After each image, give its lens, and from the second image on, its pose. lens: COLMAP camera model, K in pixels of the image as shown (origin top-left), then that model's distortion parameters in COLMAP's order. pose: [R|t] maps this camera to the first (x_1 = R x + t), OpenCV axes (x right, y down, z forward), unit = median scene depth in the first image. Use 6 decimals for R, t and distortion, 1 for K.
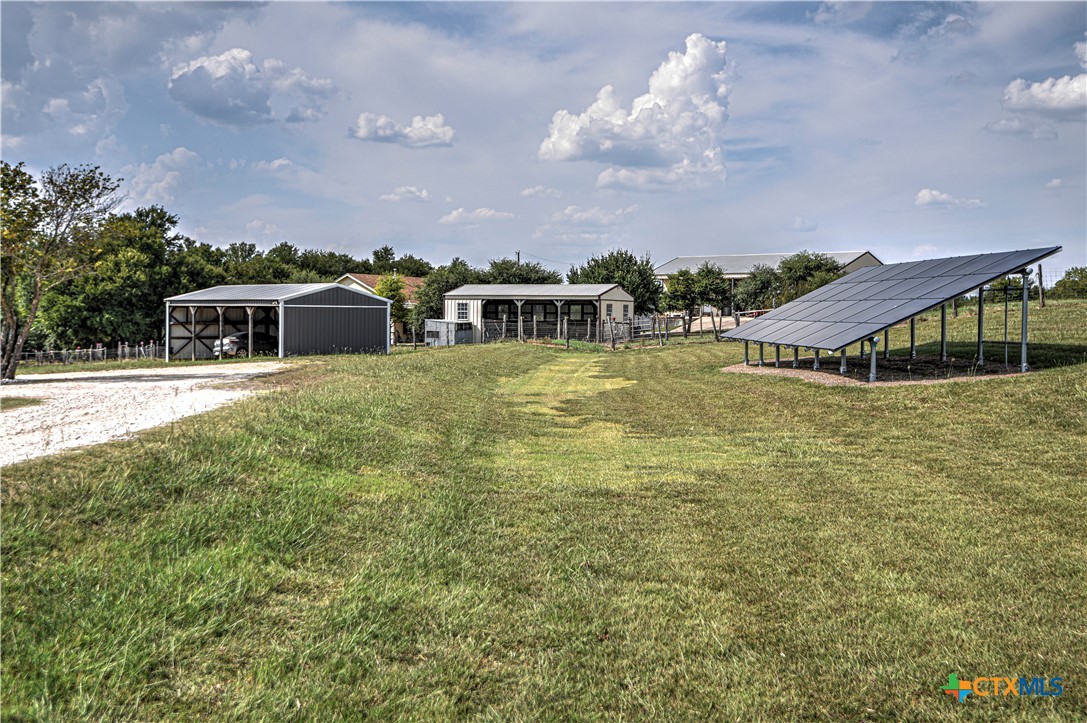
lens RADIAL K [[1112.1, 0, 543.6], [0, 1112.1, 357.2], [0, 0, 1]] dist [-0.013024, 0.000000]
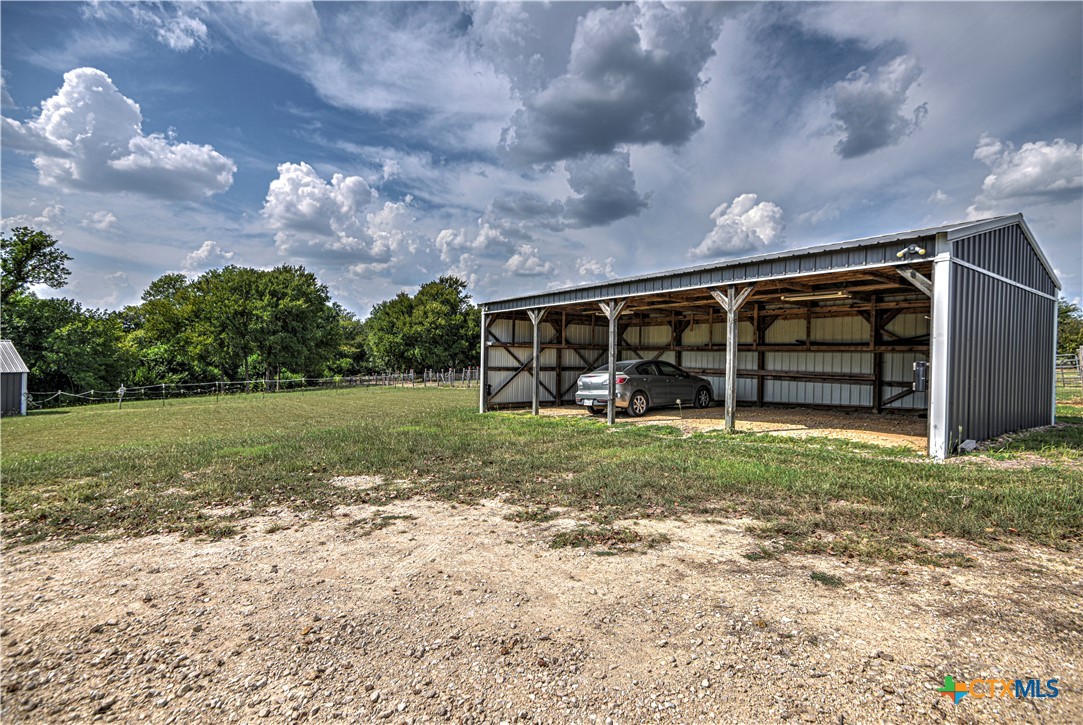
lens RADIAL K [[501.3, 0, 540.5], [0, 501.3, 366.3], [0, 0, 1]] dist [0.003063, -0.002525]
pose [[0.988100, 0.010345, -0.153464, -0.147135], [-0.013067, 0.999774, -0.016741, -0.008020], [0.153256, 0.018547, 0.988012, 0.408582]]
